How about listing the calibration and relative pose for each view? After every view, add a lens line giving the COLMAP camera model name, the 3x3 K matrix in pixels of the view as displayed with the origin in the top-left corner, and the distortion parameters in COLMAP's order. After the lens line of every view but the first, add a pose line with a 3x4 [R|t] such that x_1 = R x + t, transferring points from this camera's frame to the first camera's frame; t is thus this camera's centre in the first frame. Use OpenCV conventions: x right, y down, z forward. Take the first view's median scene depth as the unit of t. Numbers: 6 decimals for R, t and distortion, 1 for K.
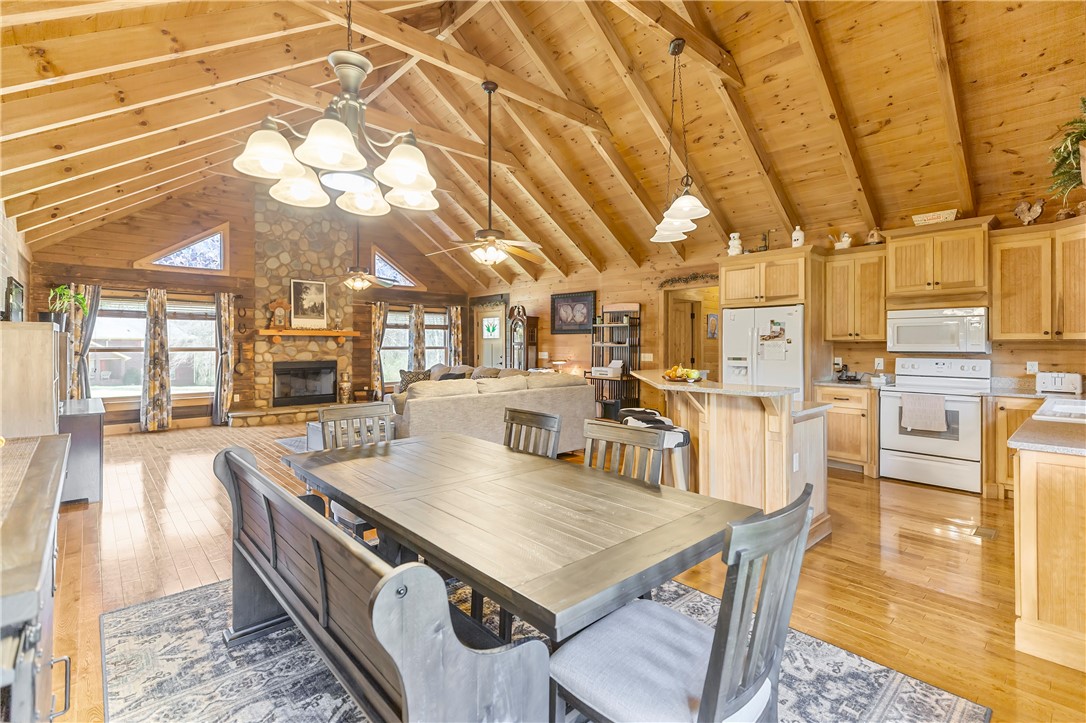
lens RADIAL K [[495.1, 0, 537.7], [0, 495.1, 347.0], [0, 0, 1]] dist [-0.002154, 0.003346]
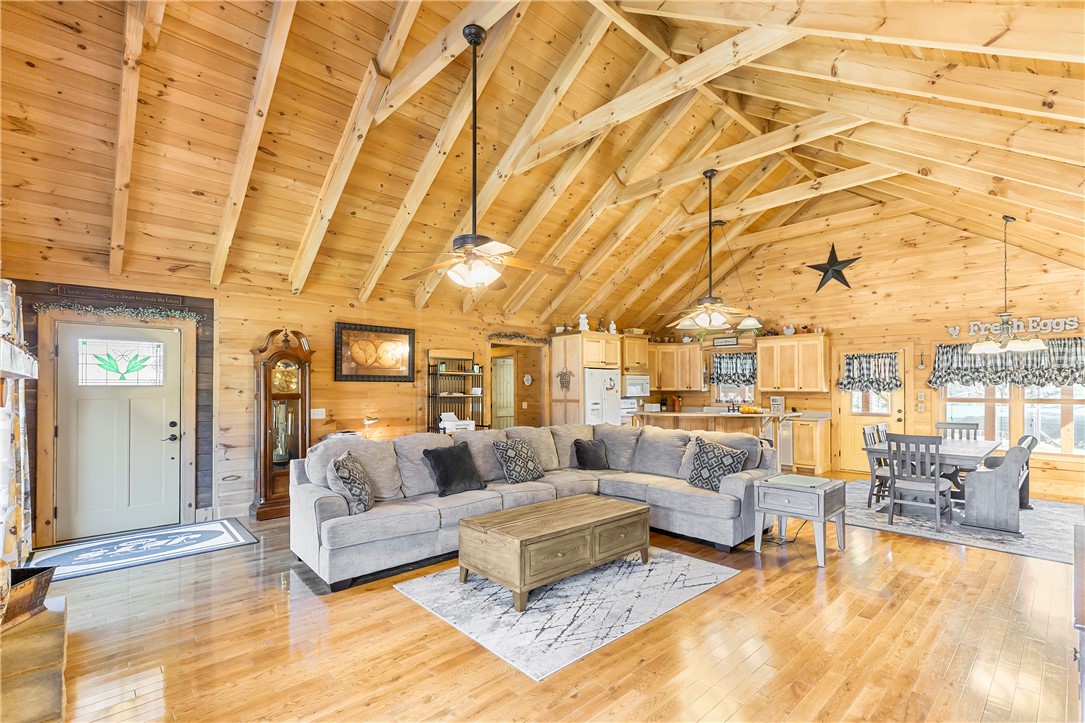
lens RADIAL K [[494.6, 0, 547.9], [0, 494.6, 386.8], [0, 0, 1]] dist [-0.002154, 0.003346]
pose [[-0.023501, 0.000483, 0.999724, -0.772385], [0.007032, 0.999975, -0.000317, -0.019232], [-0.999699, 0.007022, -0.023504, 0.878373]]
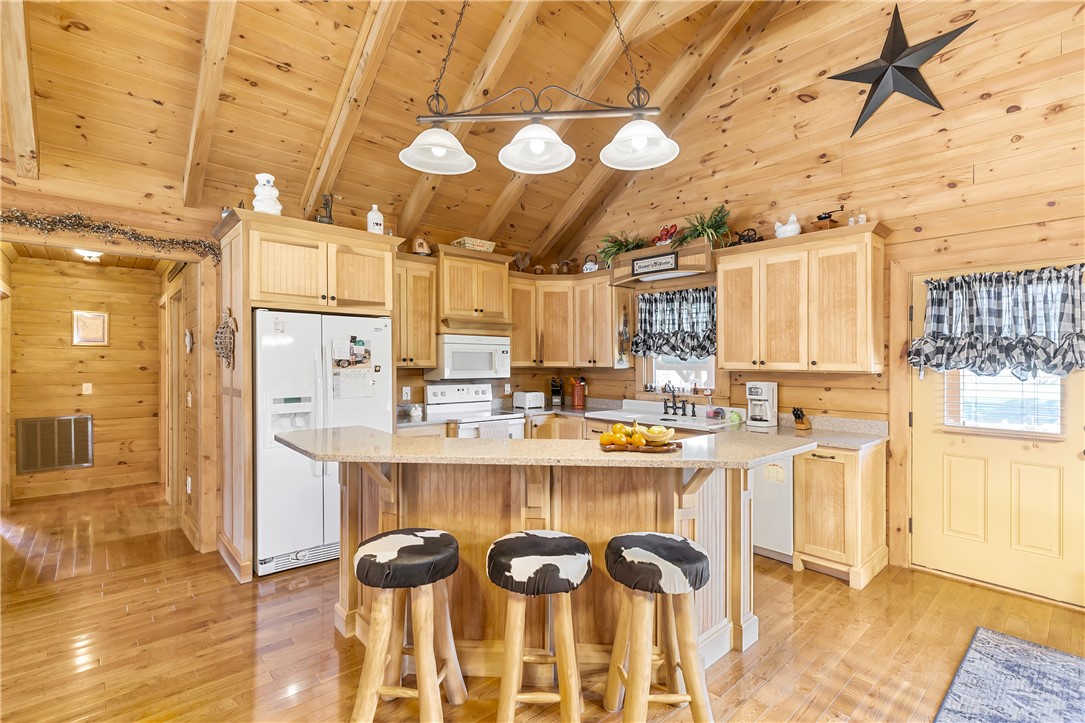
lens RADIAL K [[494.6, 0, 560.2], [0, 494.6, 362.0], [0, 0, 1]] dist [-0.002154, 0.003346]
pose [[-0.020185, 0.000167, 0.999796, -0.126428], [0.001838, 0.999998, -0.000129, -0.014437], [-0.999795, 0.001835, -0.020185, 0.527644]]
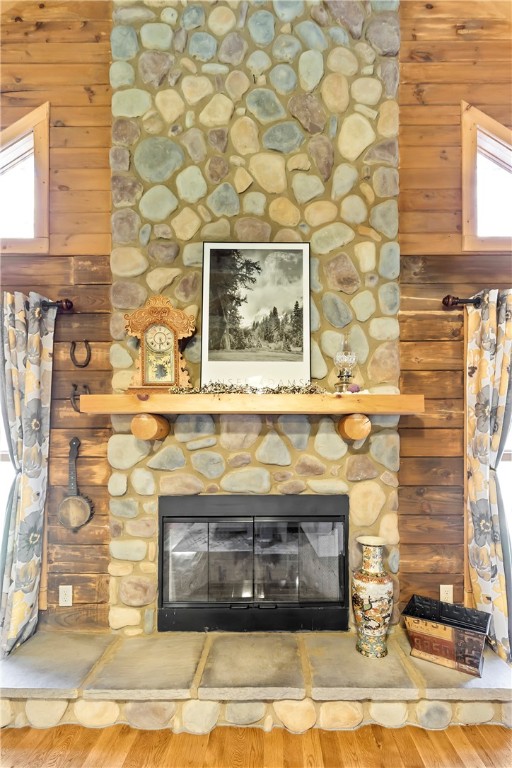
lens RADIAL K [[350.1, 0, 263.1], [0, 350.1, 436.0], [0, 0, 1]] dist [-0.002154, 0.003346]
pose [[0.724515, -0.013770, -0.689122, -0.356816], [-0.003413, 0.999716, -0.023565, -0.005345], [0.689251, 0.019425, 0.724262, 0.979854]]
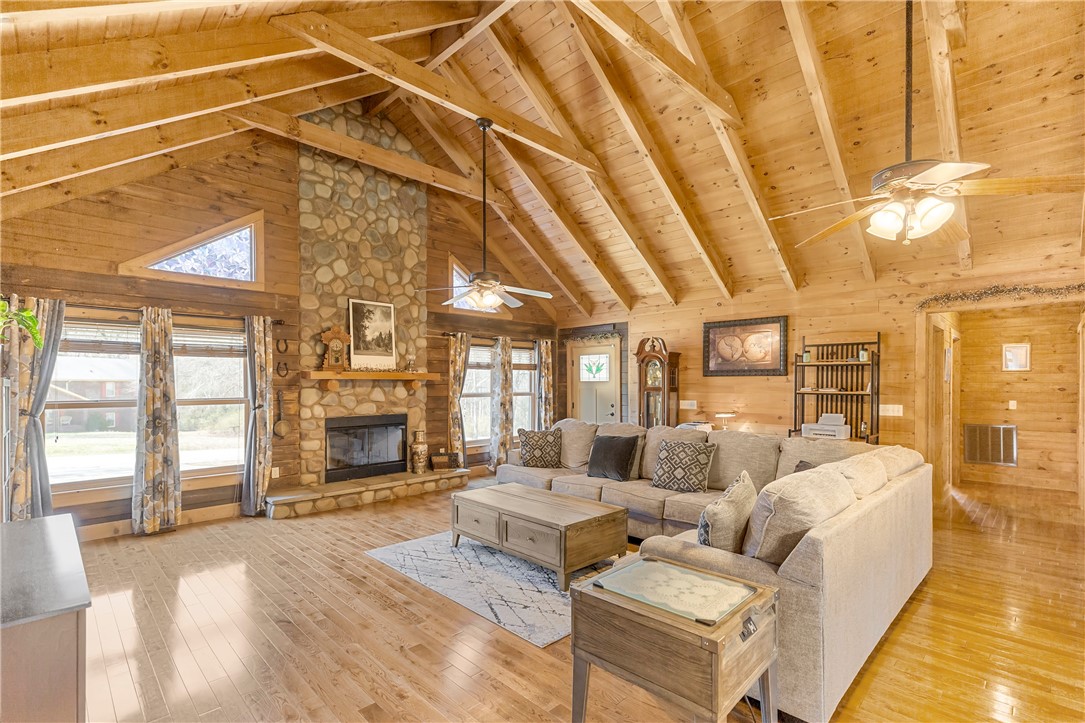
lens RADIAL K [[494.6, 0, 542.2], [0, 494.6, 389.0], [0, 0, 1]] dist [-0.002154, 0.003346]
pose [[0.999083, -0.003598, 0.042675, -0.292761], [0.003374, 0.999980, 0.005306, -0.014266], [-0.042693, -0.005157, 0.999075, 0.333280]]
